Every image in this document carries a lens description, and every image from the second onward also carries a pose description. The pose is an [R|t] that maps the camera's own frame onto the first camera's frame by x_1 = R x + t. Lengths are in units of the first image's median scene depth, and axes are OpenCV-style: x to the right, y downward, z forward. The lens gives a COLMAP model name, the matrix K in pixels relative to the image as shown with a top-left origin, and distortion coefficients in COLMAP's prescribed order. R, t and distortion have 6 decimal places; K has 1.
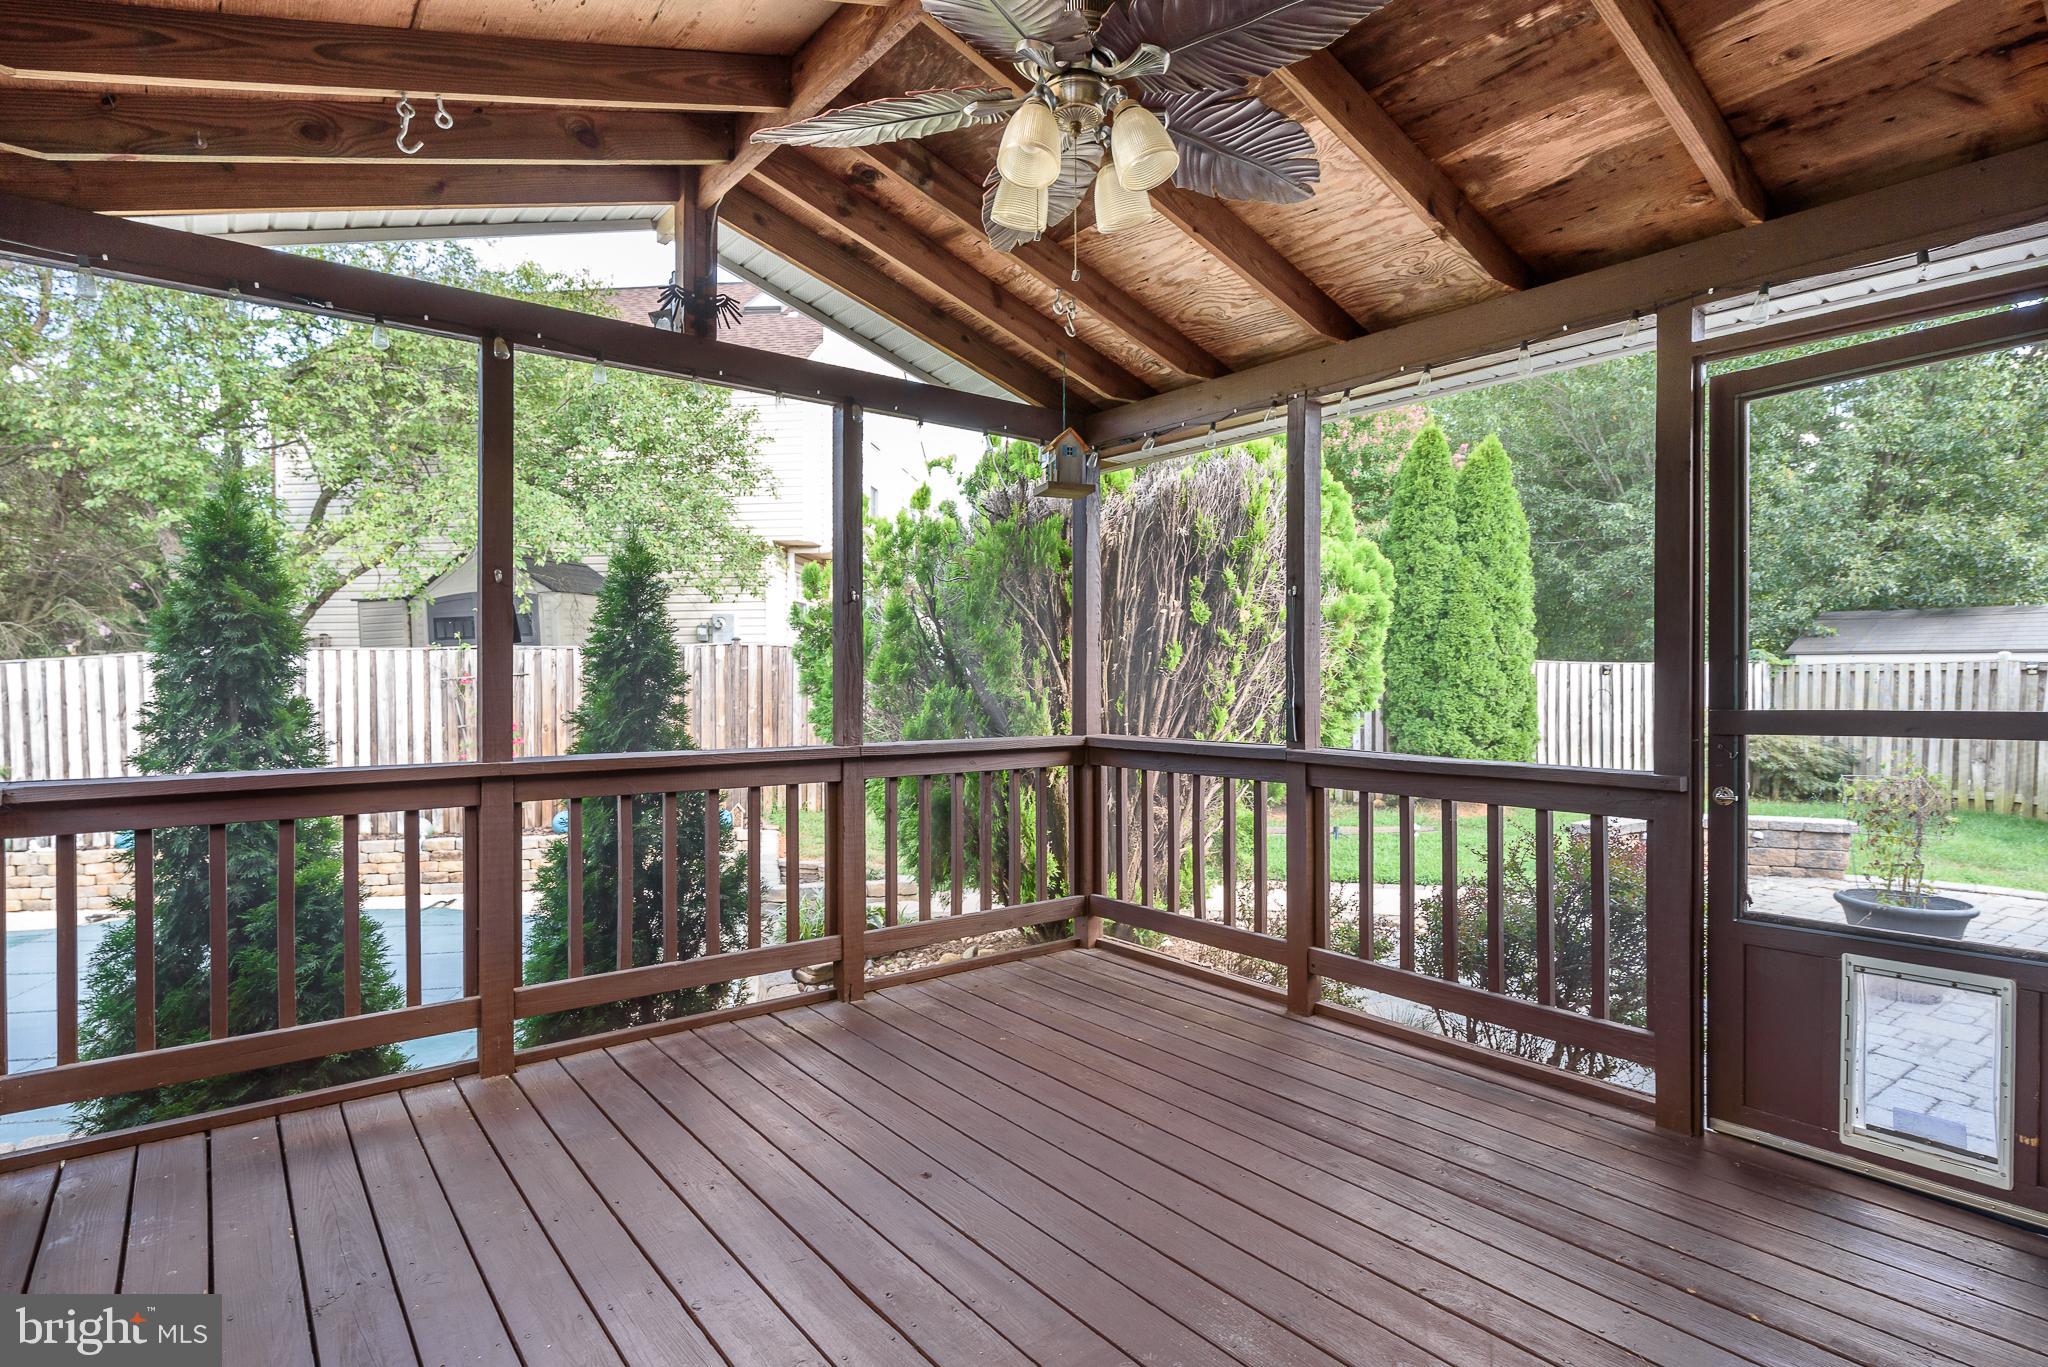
lens RADIAL K [[1034.8, 0, 1024.0], [0, 1034.8, 683.5], [0, 0, 1]] dist [-0.017752, -0.000064]
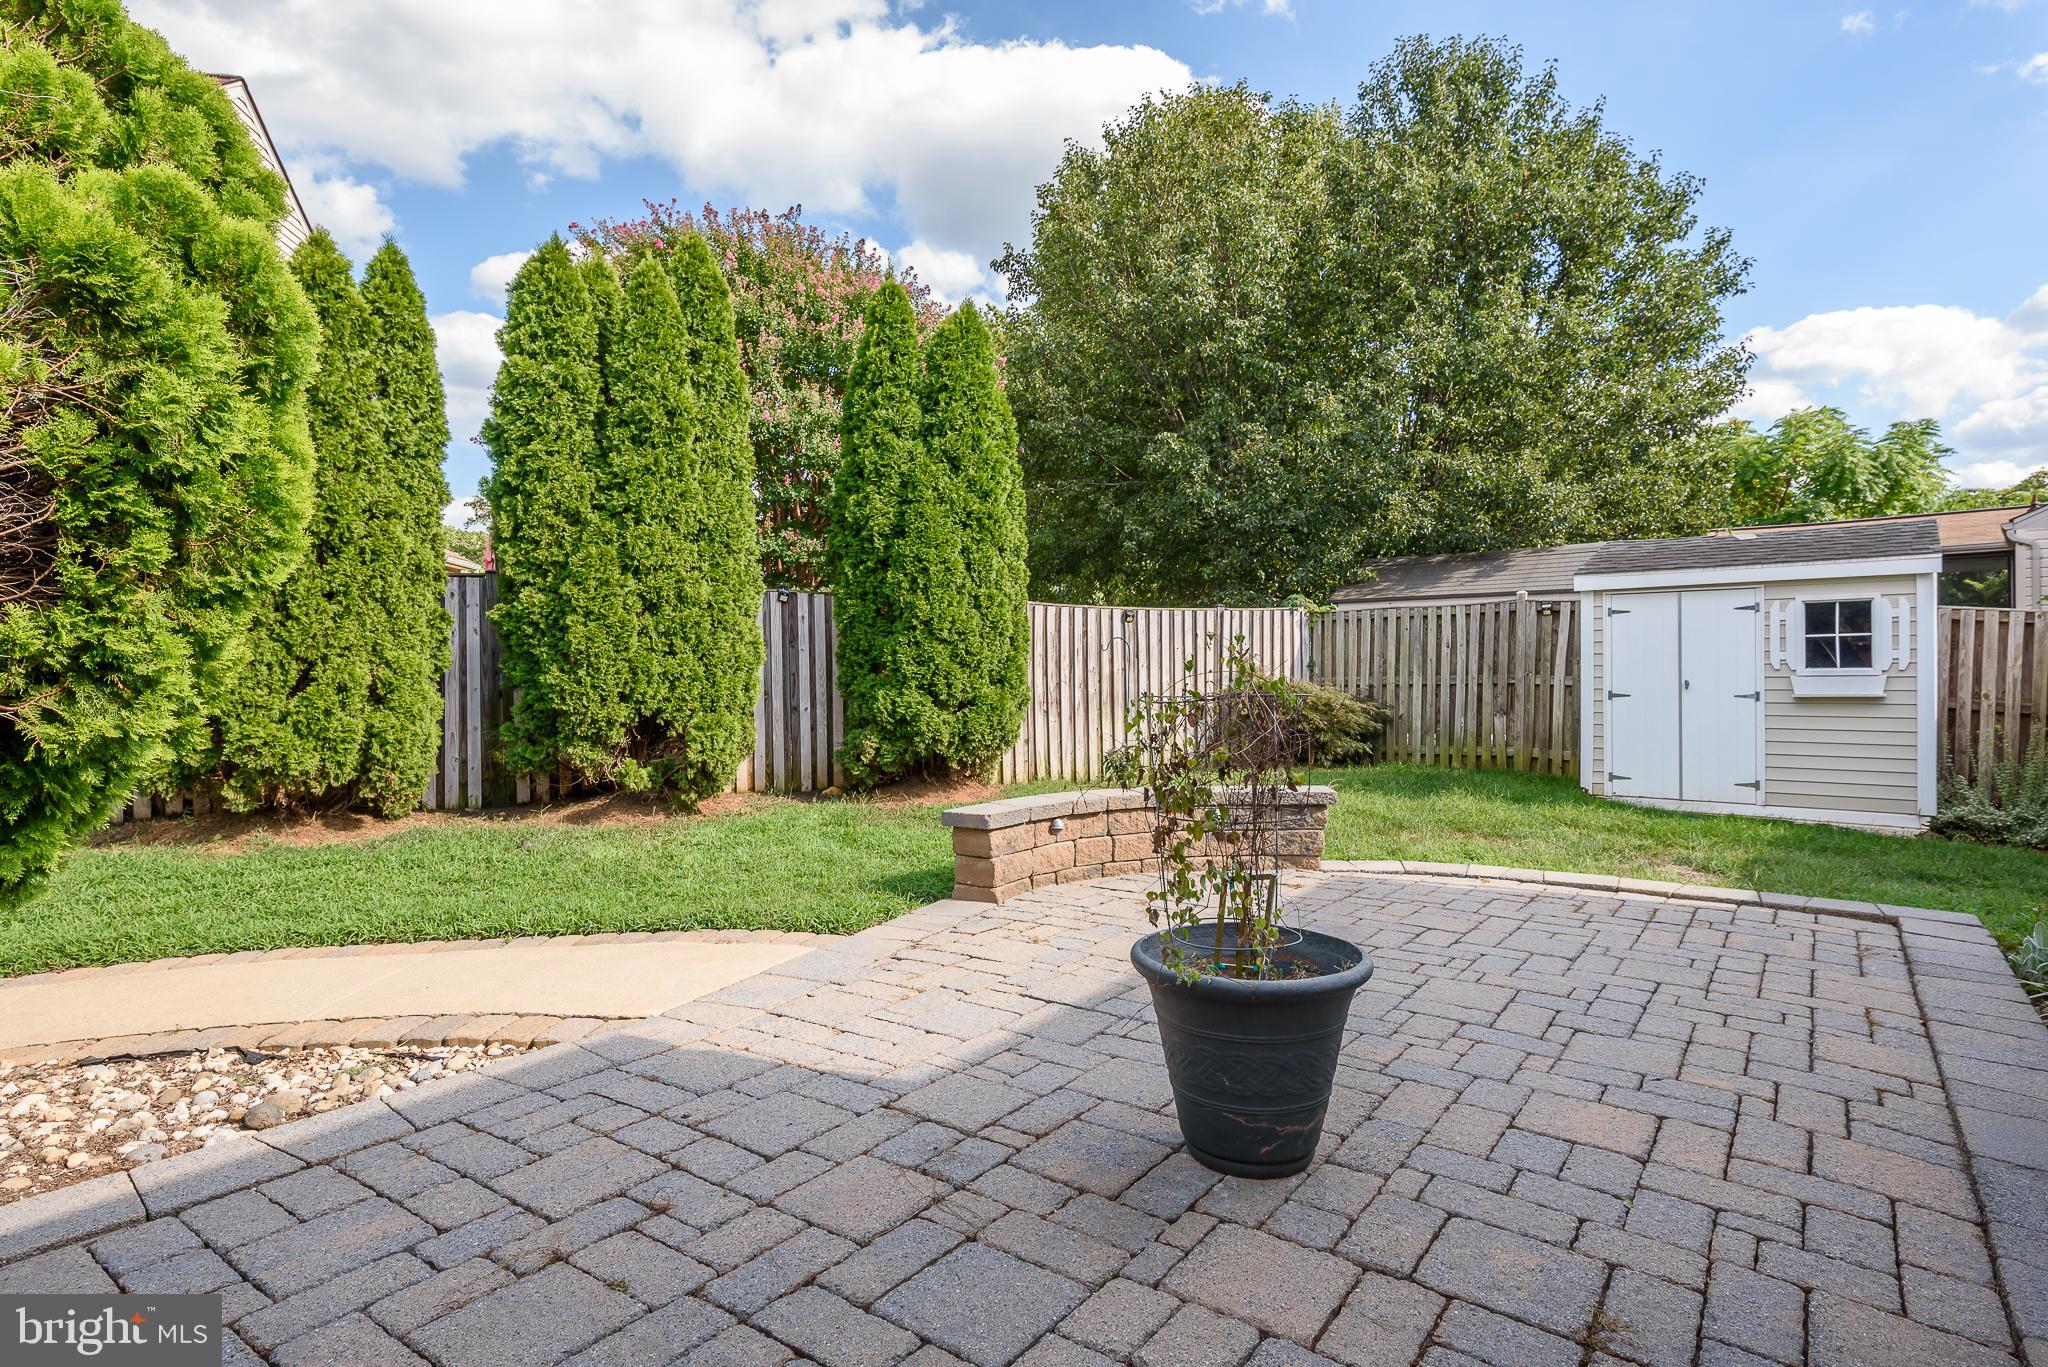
lens RADIAL K [[1146.1, 0, 1024.0], [0, 1146.1, 683.5], [0, 0, 1]] dist [-0.013904, 0.001320]
pose [[0.943035, -0.018924, 0.332154, 0.201009], [0.014058, 0.999756, 0.017047, 0.026112], [-0.332395, -0.011407, 0.943071, 0.182919]]
